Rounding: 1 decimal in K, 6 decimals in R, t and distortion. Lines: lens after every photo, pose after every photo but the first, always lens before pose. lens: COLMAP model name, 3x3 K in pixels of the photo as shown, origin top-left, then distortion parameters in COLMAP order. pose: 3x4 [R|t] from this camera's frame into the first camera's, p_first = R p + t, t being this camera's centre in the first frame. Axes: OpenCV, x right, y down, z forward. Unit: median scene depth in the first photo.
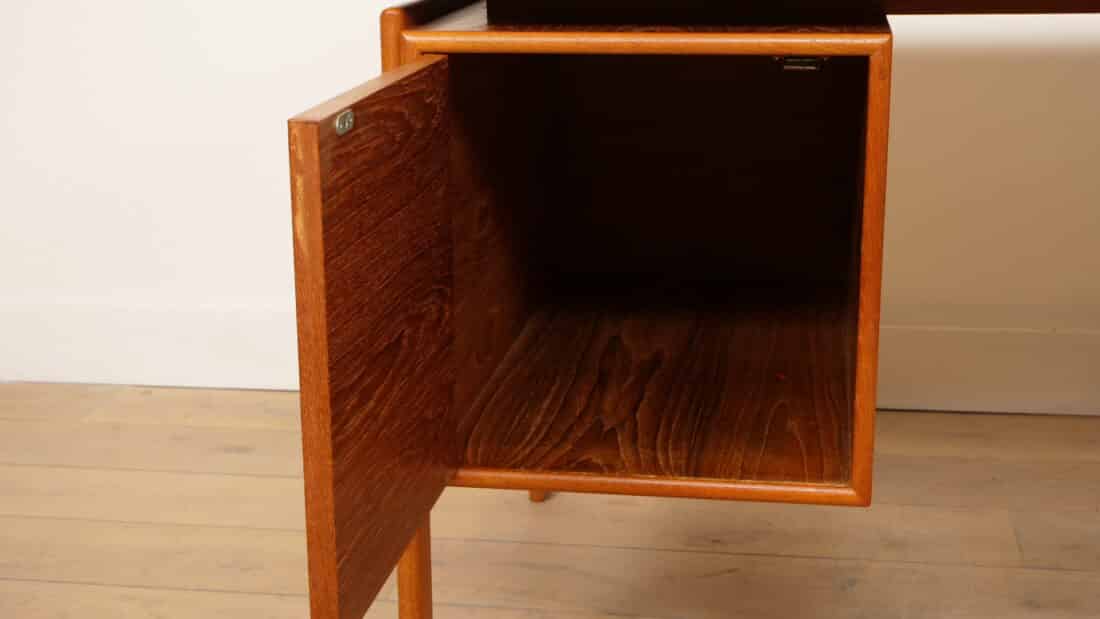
lens RADIAL K [[1703.7, 0, 550.0], [0, 1703.7, 309.5], [0, 0, 1]] dist [0.034686, 0.004801]
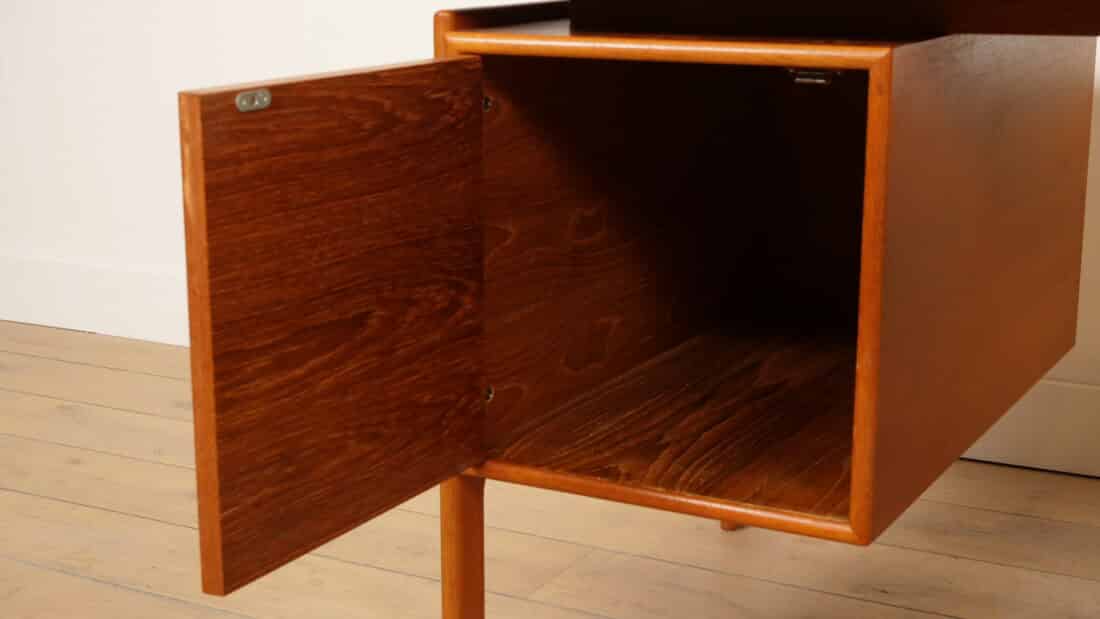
lens RADIAL K [[1703.7, 0, 550.0], [0, 1703.7, 309.5], [0, 0, 1]] dist [0.034686, 0.004801]
pose [[0.940115, 0.083820, -0.330389, 0.339988], [-0.094021, 0.995457, -0.014987, 0.015900], [0.327632, 0.045153, 0.943726, 0.043995]]
